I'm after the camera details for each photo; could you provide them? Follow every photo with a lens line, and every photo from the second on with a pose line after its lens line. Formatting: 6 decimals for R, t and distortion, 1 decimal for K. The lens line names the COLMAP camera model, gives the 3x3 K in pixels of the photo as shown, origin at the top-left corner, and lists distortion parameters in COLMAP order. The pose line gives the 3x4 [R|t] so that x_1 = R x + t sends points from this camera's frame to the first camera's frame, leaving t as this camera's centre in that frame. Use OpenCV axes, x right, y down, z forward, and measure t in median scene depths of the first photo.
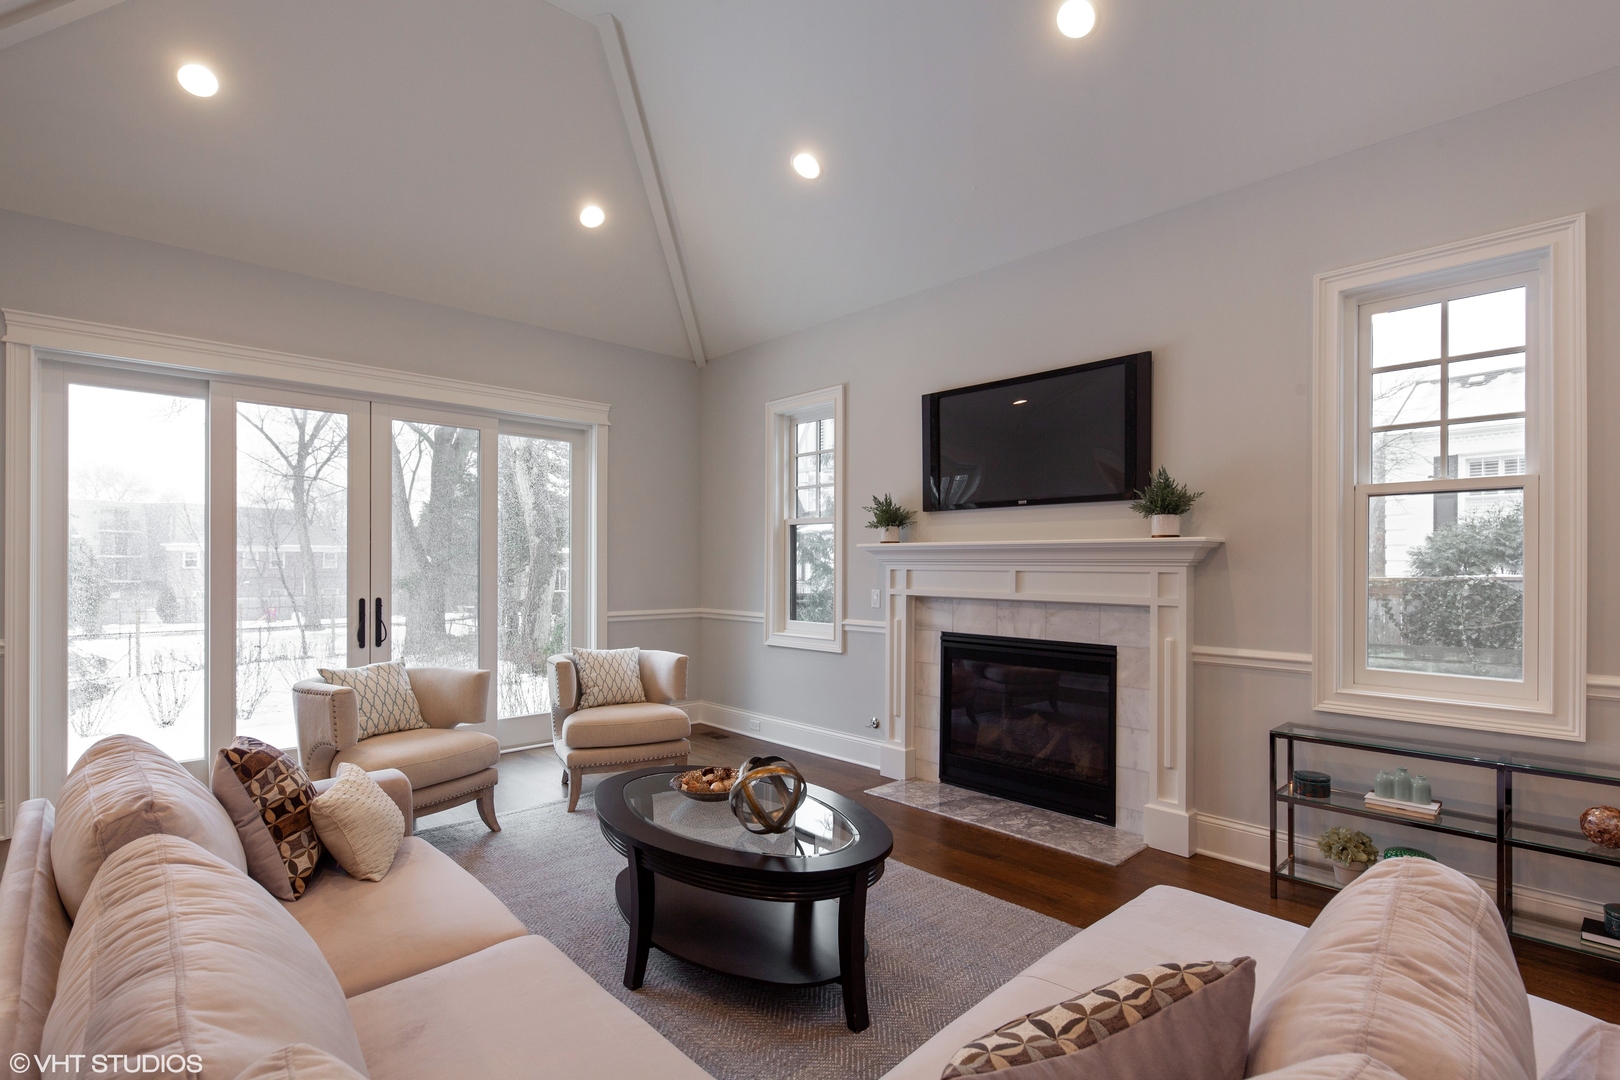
lens RADIAL K [[777.3, 0, 814.9], [0, 777.3, 566.3], [0, 0, 1]] dist [0.001063, 0.000290]
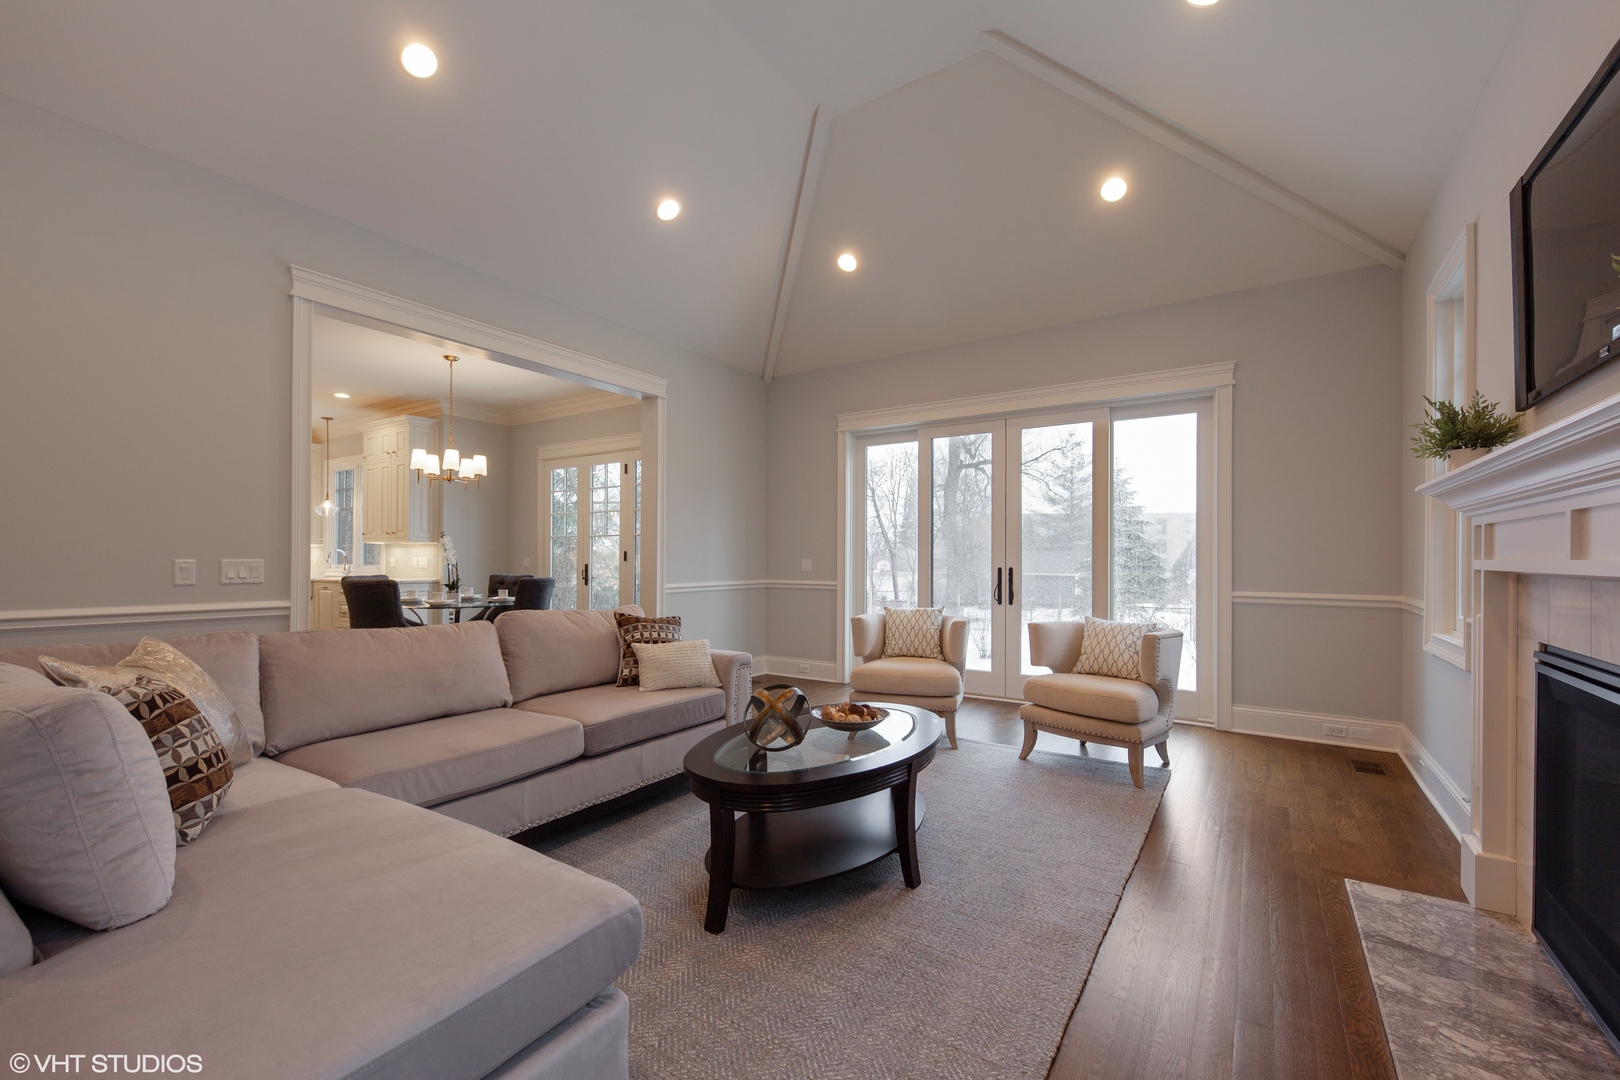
lens RADIAL K [[672.8, 0, 812.1], [0, 672.8, 557.3], [0, 0, 1]] dist [-0.000226, -0.000148]
pose [[0.215769, -0.005329, -0.976430, 0.485969], [-0.005875, 0.999960, -0.006756, 0.034602], [0.976427, 0.007195, 0.215729, 0.444556]]
